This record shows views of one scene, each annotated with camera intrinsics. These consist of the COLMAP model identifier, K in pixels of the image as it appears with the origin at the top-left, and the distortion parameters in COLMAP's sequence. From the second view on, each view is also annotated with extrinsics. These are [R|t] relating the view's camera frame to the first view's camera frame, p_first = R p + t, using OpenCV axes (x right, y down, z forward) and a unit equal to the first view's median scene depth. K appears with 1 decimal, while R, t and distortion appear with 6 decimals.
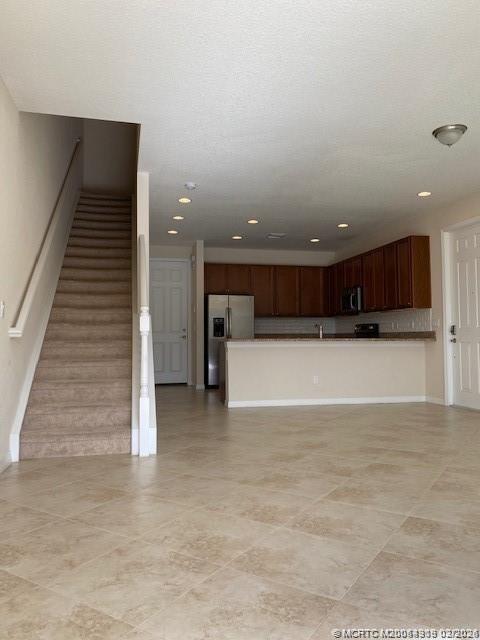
lens RADIAL K [[486.4, 0, 241.5], [0, 486.4, 310.4], [0, 0, 1]] dist [0.046984, -0.000802]
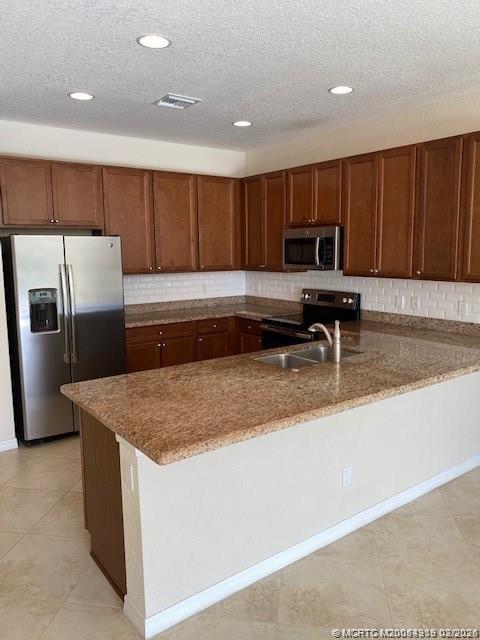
lens RADIAL K [[486.4, 0, 241.5], [0, 486.4, 310.4], [0, 0, 1]] dist [0.046984, -0.000802]
pose [[0.908446, -0.059157, 0.413795, -0.067008], [-0.020836, 0.982296, 0.186174, -0.050123], [-0.417482, -0.177751, 0.891130, 0.521277]]
